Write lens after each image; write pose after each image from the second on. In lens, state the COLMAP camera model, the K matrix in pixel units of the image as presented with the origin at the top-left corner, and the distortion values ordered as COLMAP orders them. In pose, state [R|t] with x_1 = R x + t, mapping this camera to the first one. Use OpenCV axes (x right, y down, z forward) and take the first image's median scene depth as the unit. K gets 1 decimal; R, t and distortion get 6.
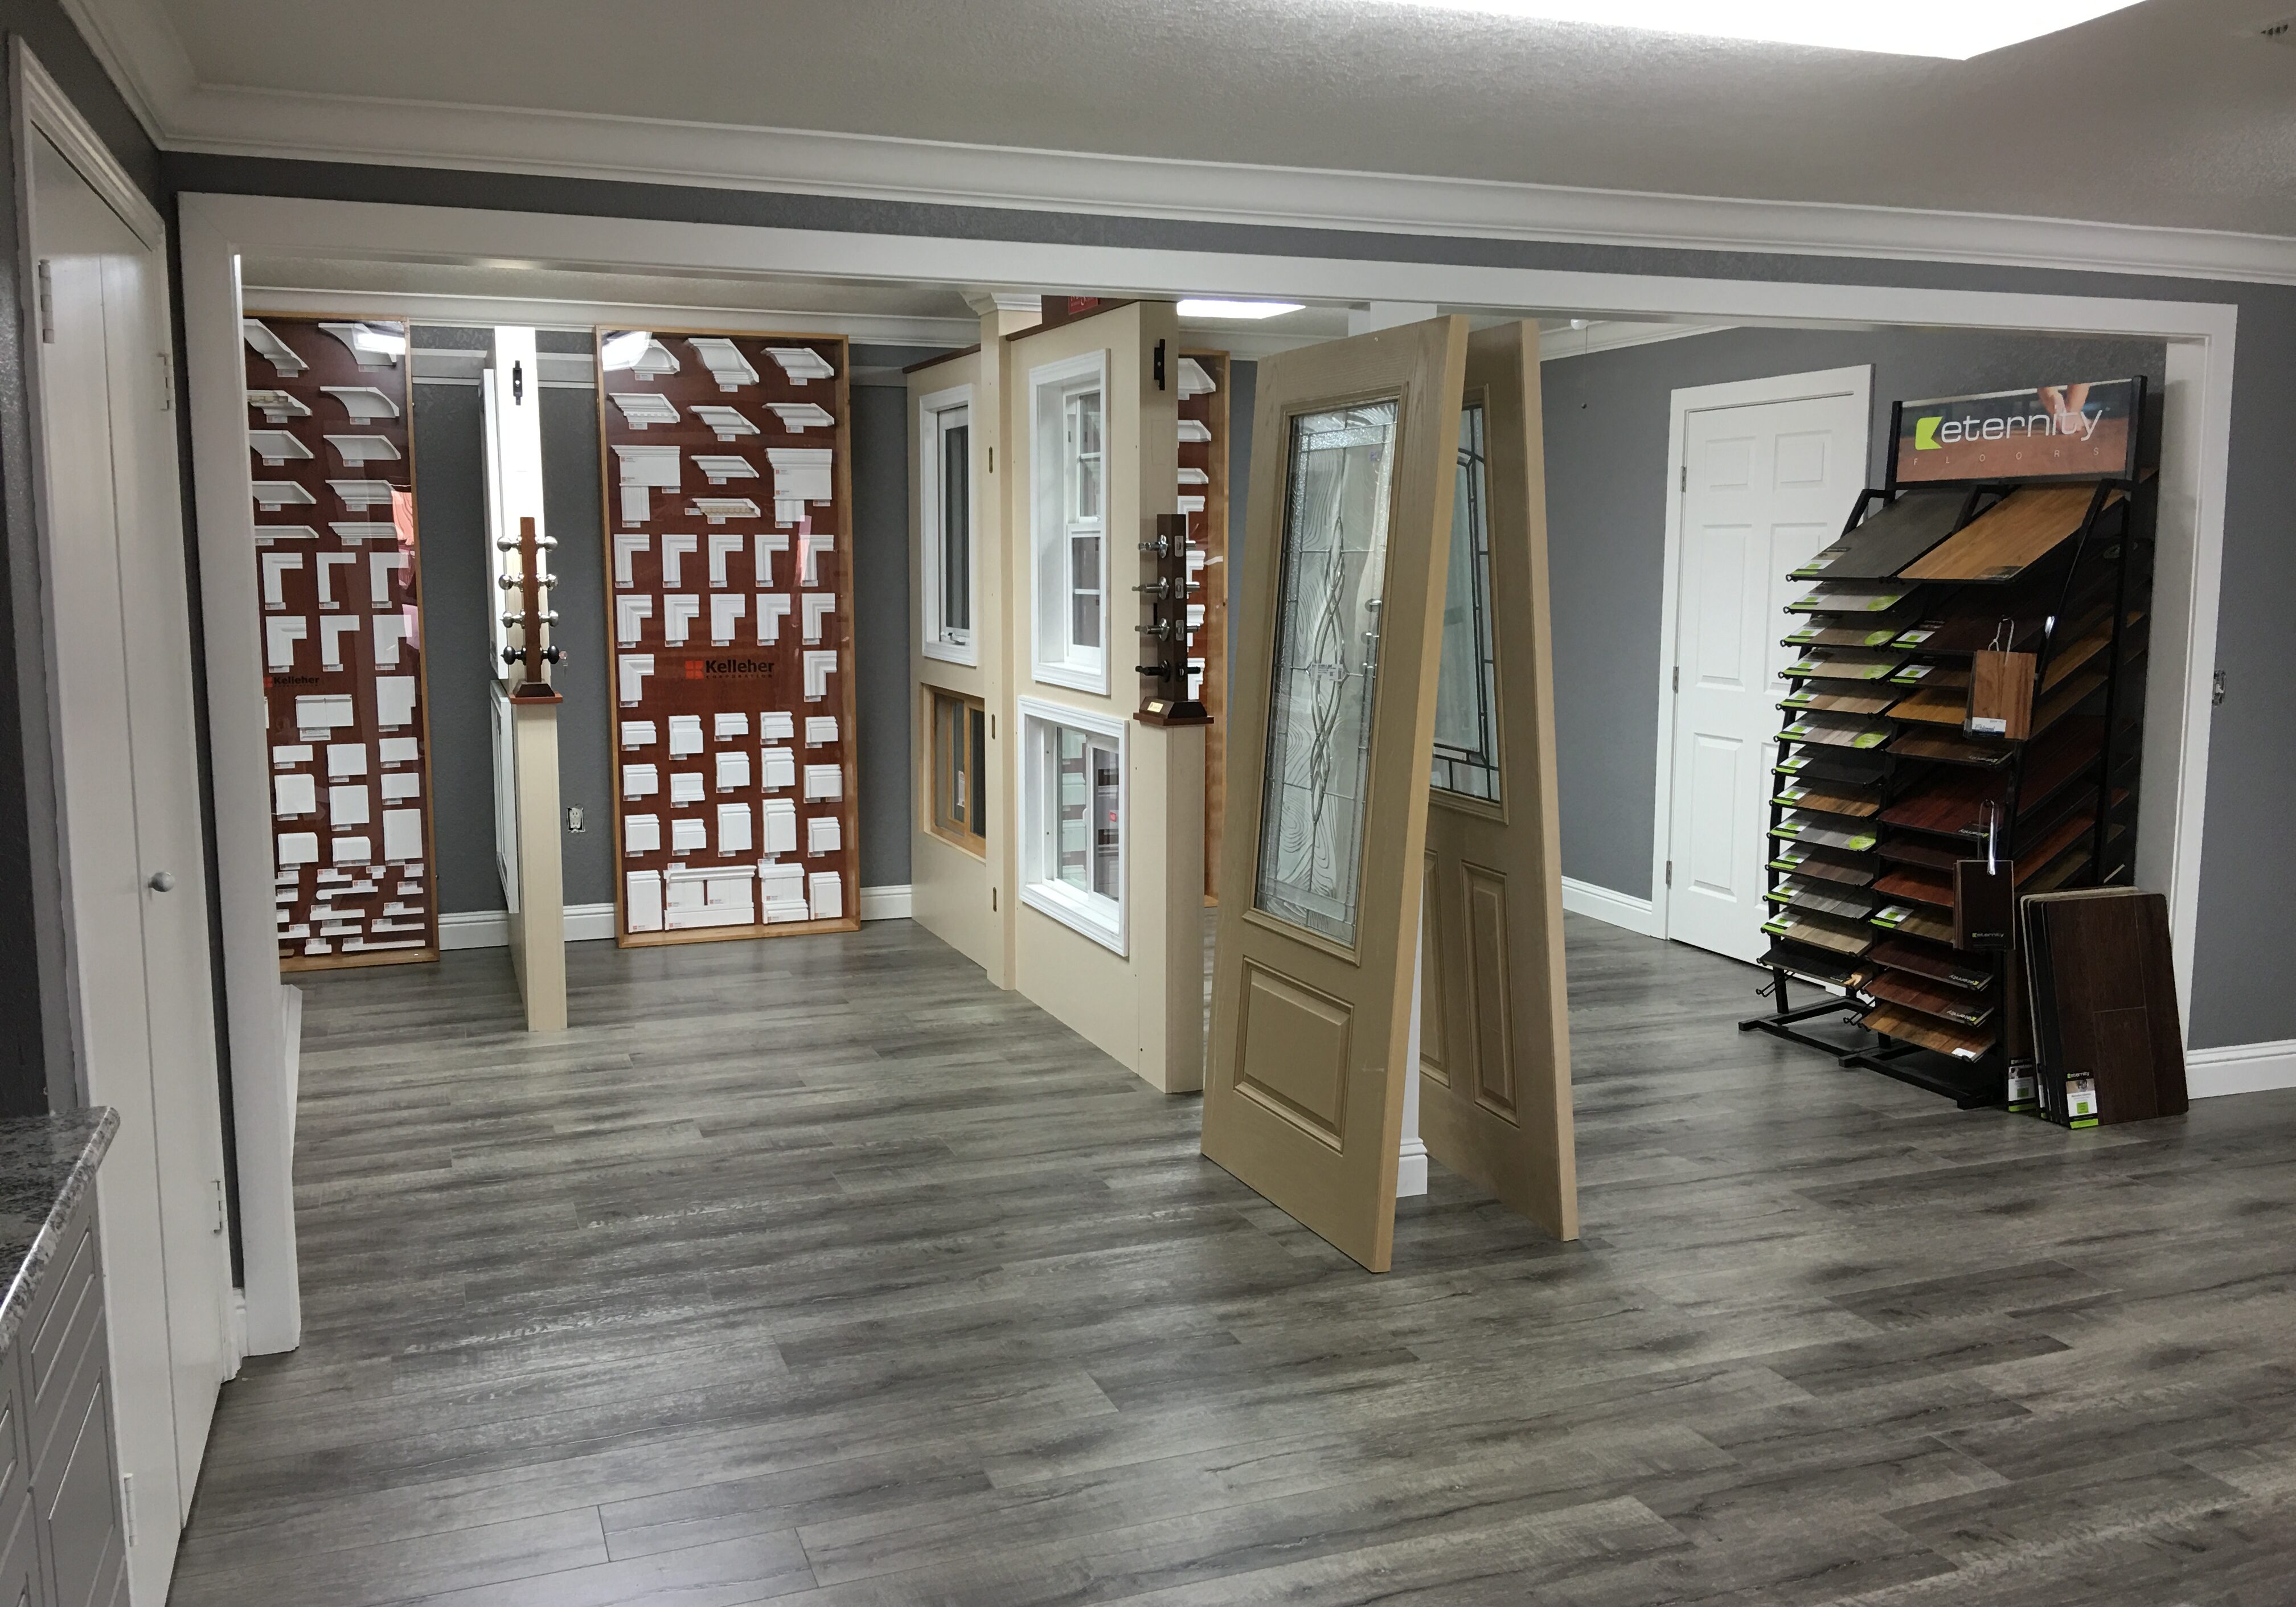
lens RADIAL K [[1929.5, 0, 1147.2], [0, 1929.5, 783.6], [0, 0, 1]] dist [0.089193, -0.146187]
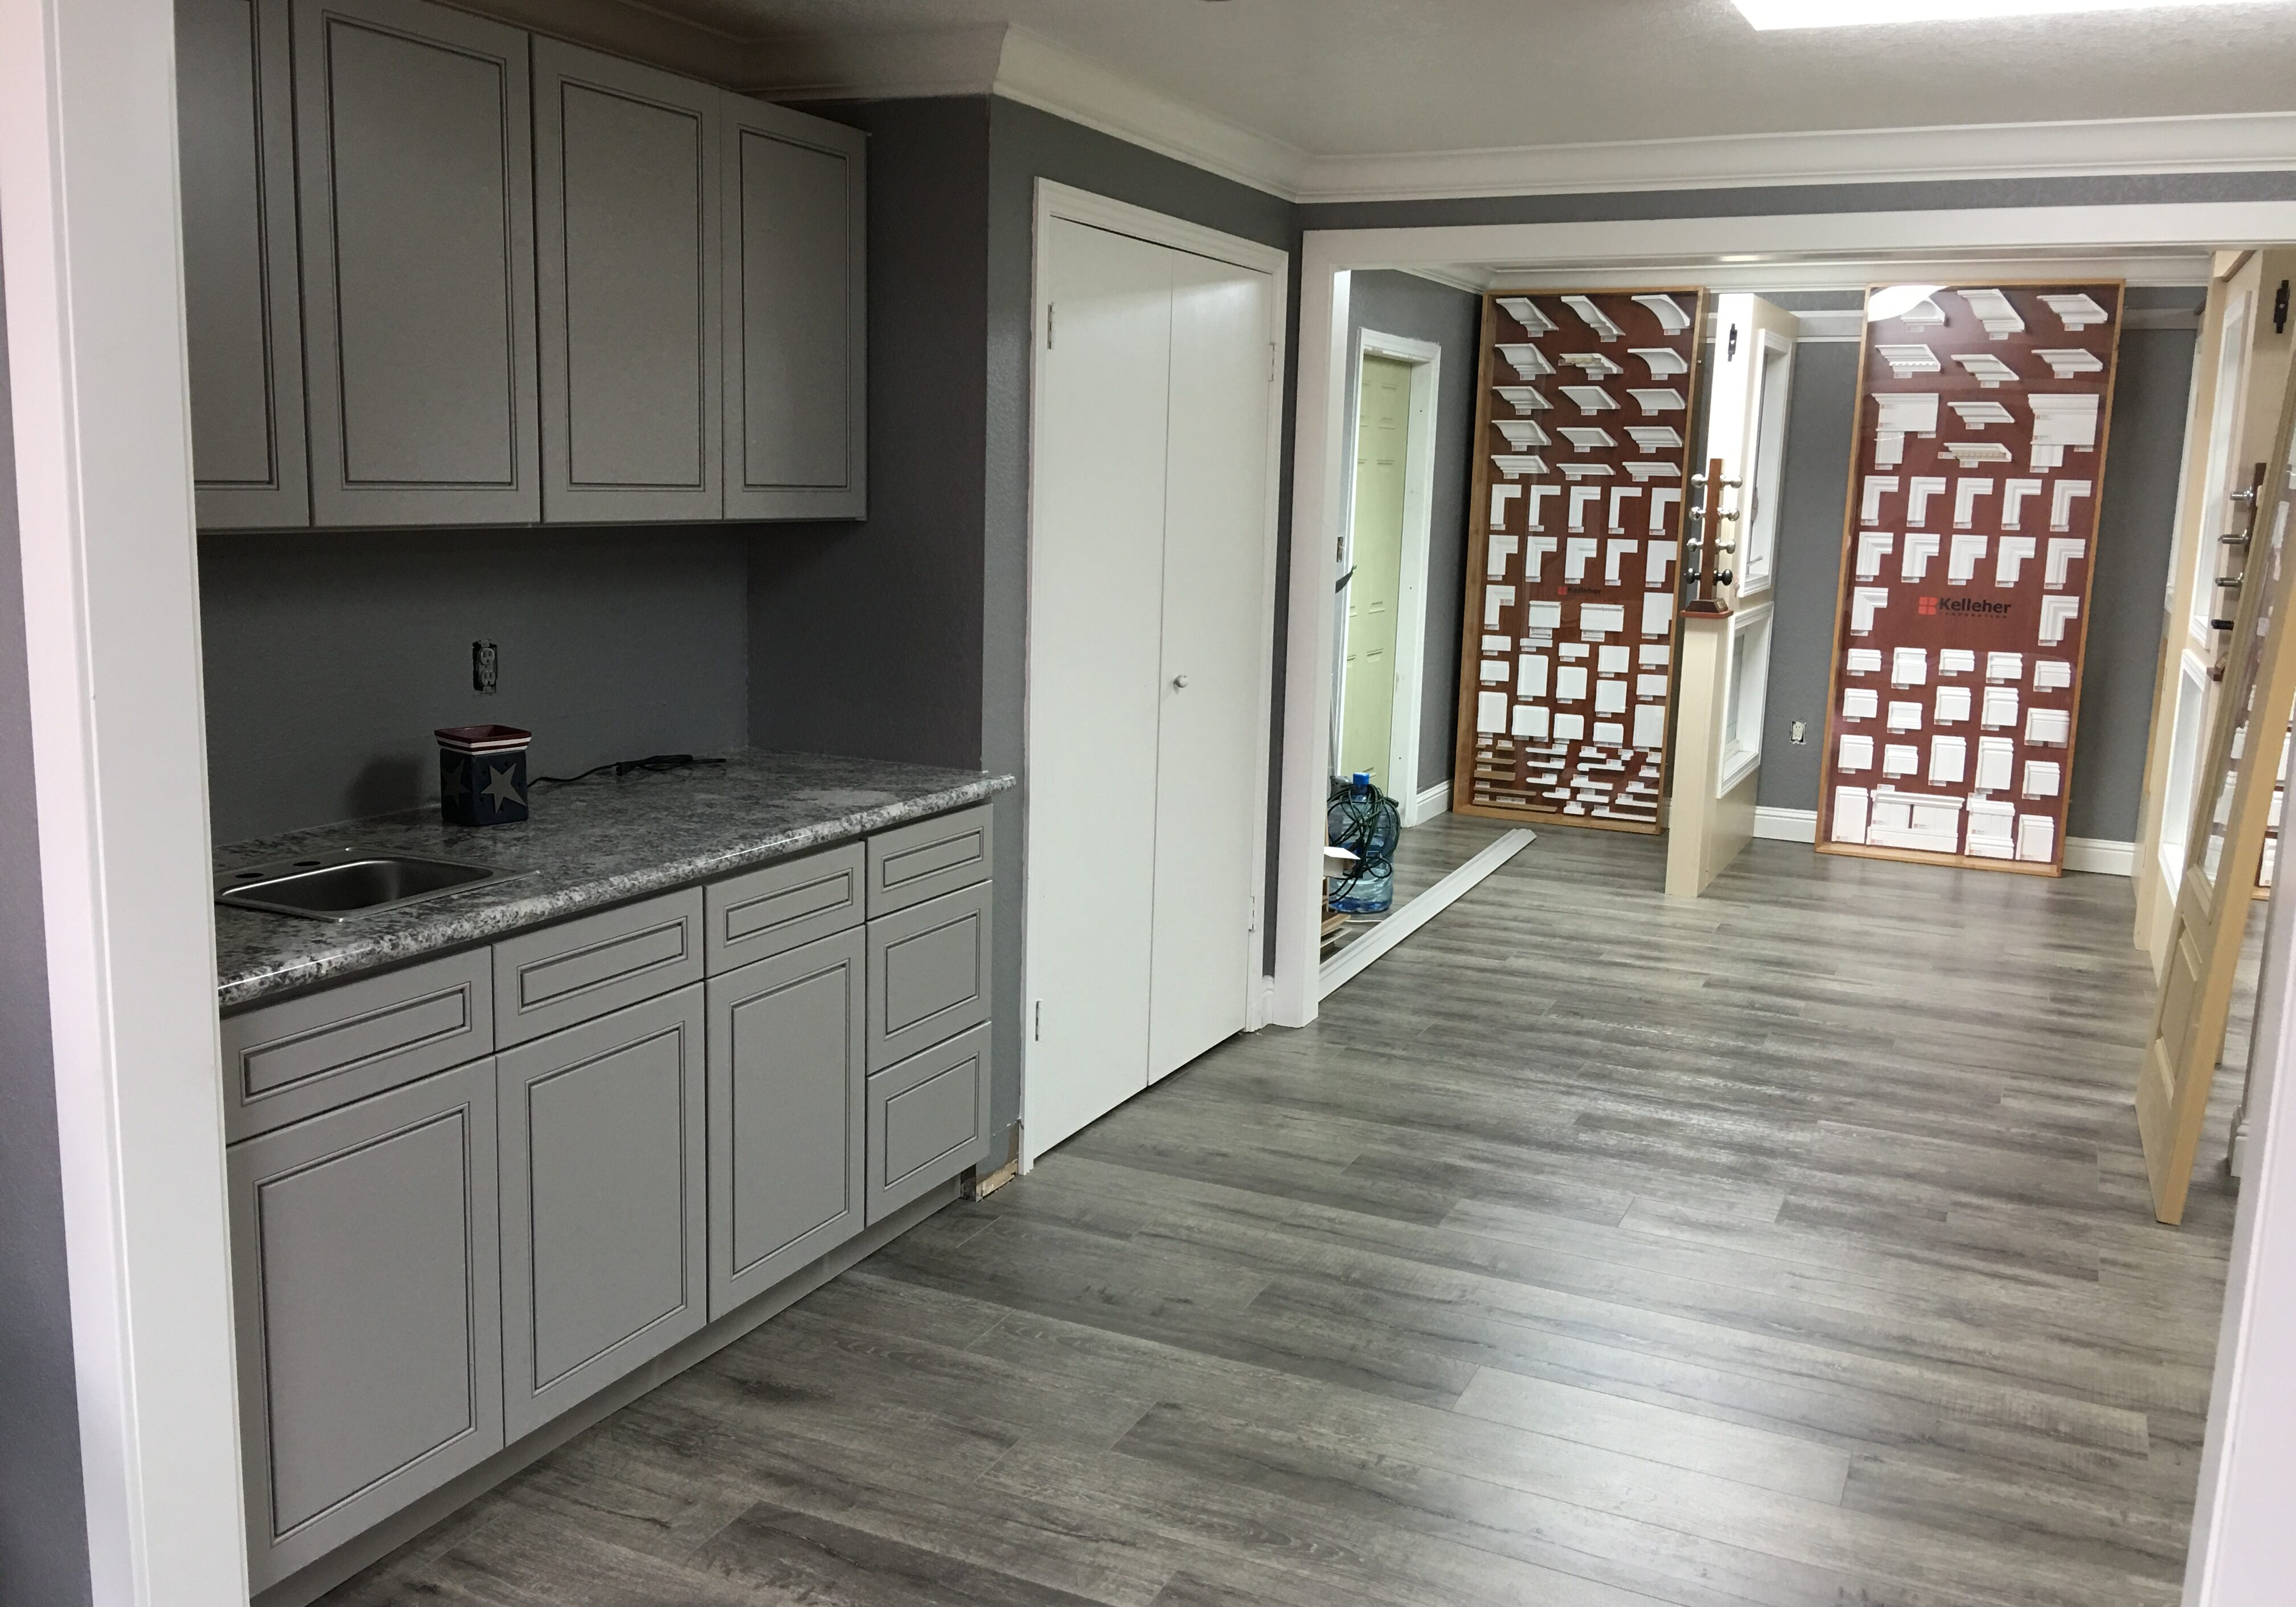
lens RADIAL K [[1934.3, 0, 1140.1], [0, 1934.3, 784.2], [0, 0, 1]] dist [0.086659, -0.144968]
pose [[0.691392, 0.136473, -0.709473, 0.256342], [-0.117019, 0.990184, 0.076432, 0.006997], [0.712940, 0.030177, 0.700576, -0.054463]]
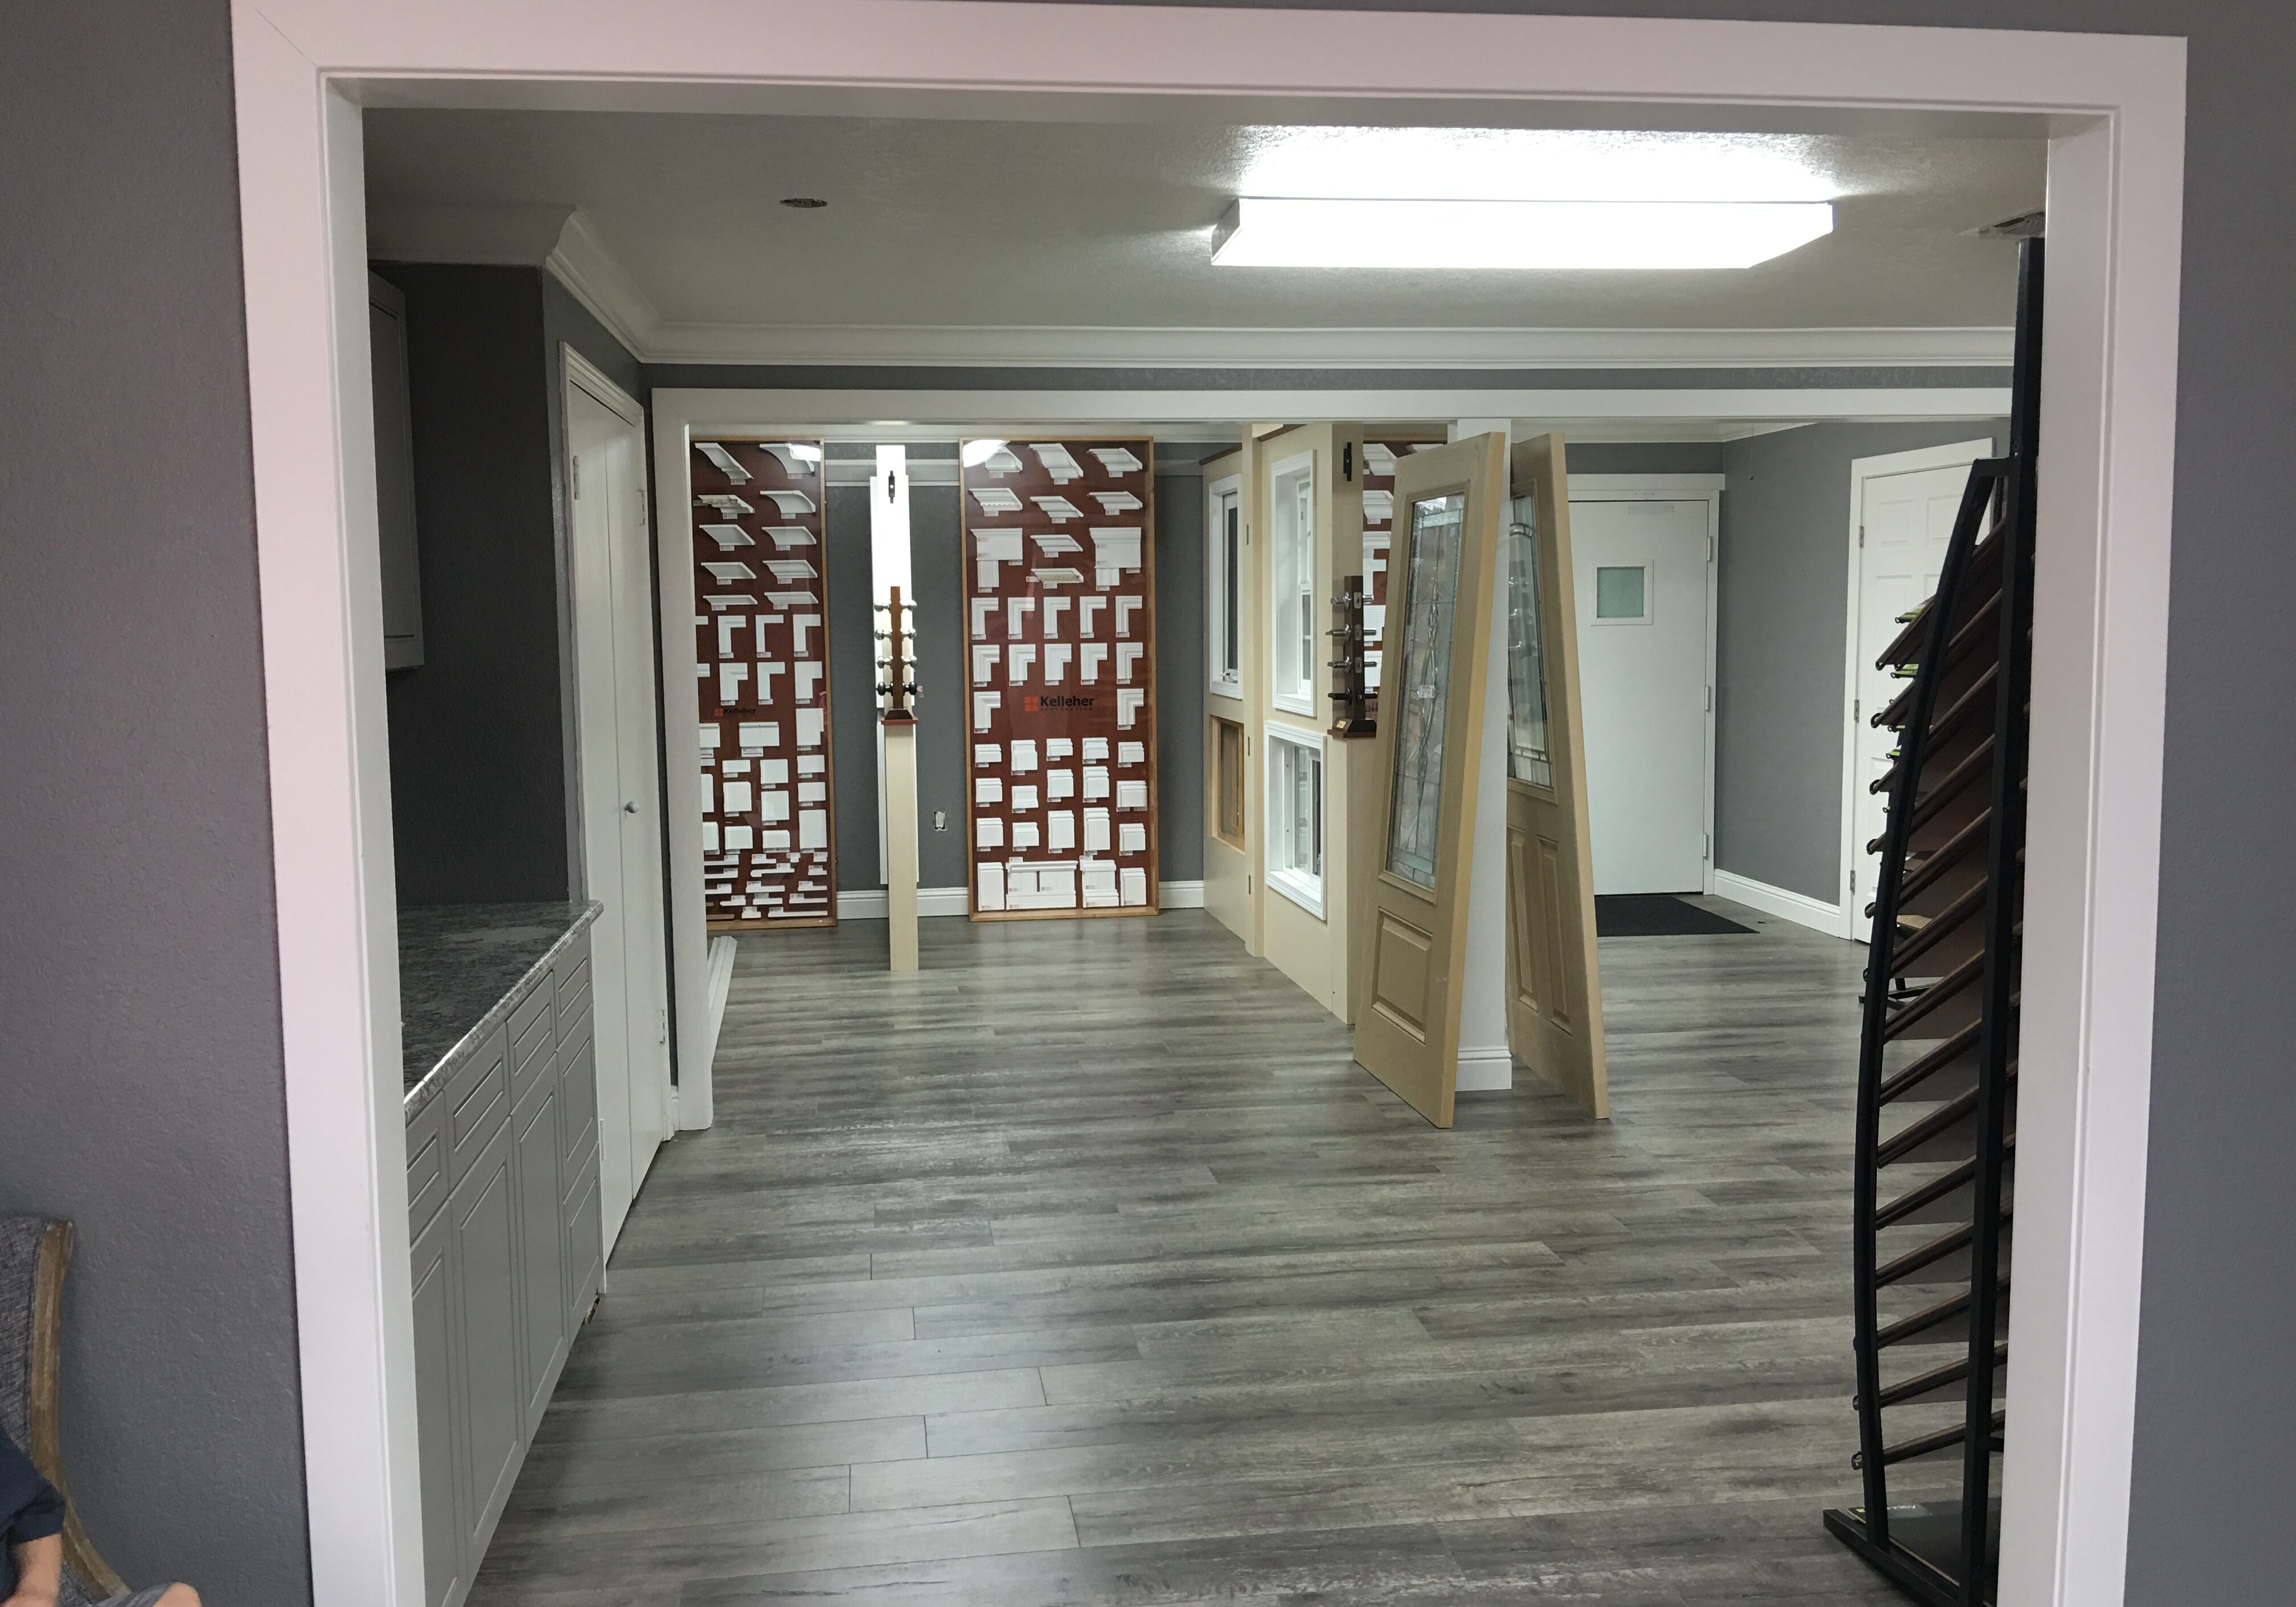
lens RADIAL K [[1934.3, 0, 1140.1], [0, 1934.3, 784.2], [0, 0, 1]] dist [0.086659, -0.144968]
pose [[0.974870, 0.008295, -0.222620, 0.124521], [-0.014972, 0.999487, -0.028323, 0.030202], [0.222271, 0.030944, 0.974494, -0.225838]]
